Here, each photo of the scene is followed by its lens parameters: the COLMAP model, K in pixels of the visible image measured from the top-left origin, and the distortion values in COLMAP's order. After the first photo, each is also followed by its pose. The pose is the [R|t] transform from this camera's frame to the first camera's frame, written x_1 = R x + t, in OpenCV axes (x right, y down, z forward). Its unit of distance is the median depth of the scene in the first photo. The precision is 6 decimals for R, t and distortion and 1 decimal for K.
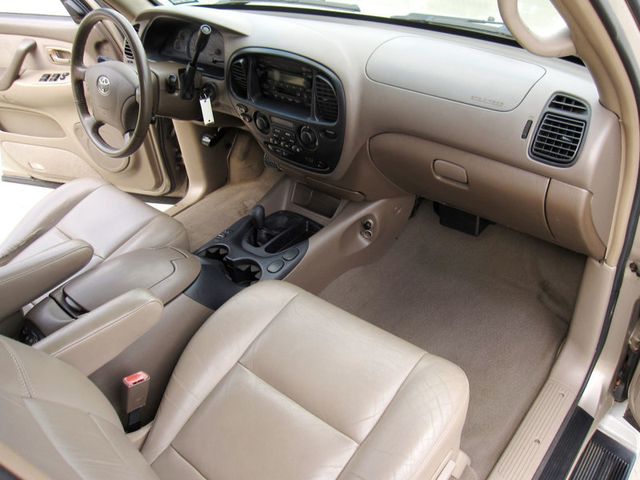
lens RADIAL K [[533.3, 0, 324.1], [0, 533.3, 239.4], [0, 0, 1]] dist [-0.074695, 0.036306]
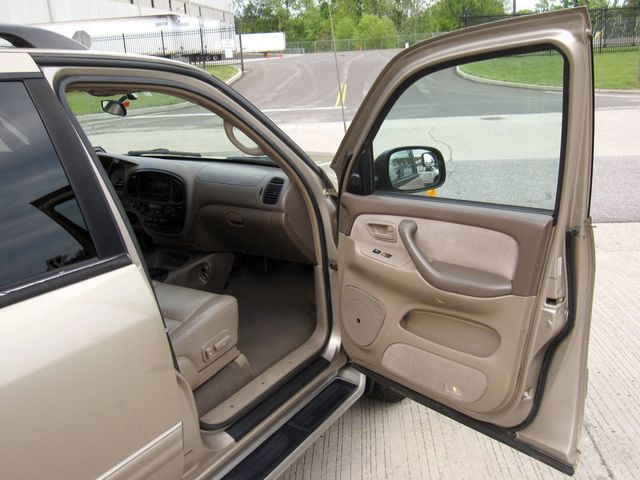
lens RADIAL K [[615.6, 0, 321.6], [0, 615.6, 242.5], [0, 0, 1]] dist [-0.068742, 0.000000]
pose [[0.988268, 0.002136, 0.152714, 0.181995], [0.052080, 0.935261, -0.350106, 0.722935], [-0.143575, 0.353952, 0.924177, -1.093043]]
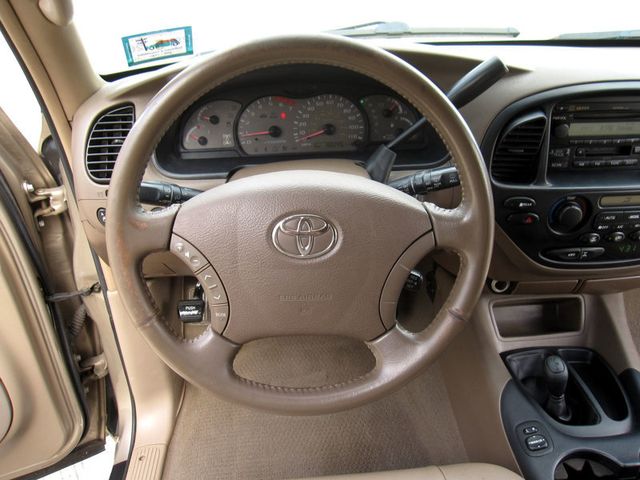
lens RADIAL K [[533.3, 0, 320.3], [0, 533.3, 227.5], [0, 0, 1]] dist [-0.074695, 0.036306]
pose [[0.699385, -0.276792, 0.658974, -0.744944], [0.390350, 0.920248, -0.027751, -0.324125], [-0.598738, 0.276639, 0.751654, 0.809433]]
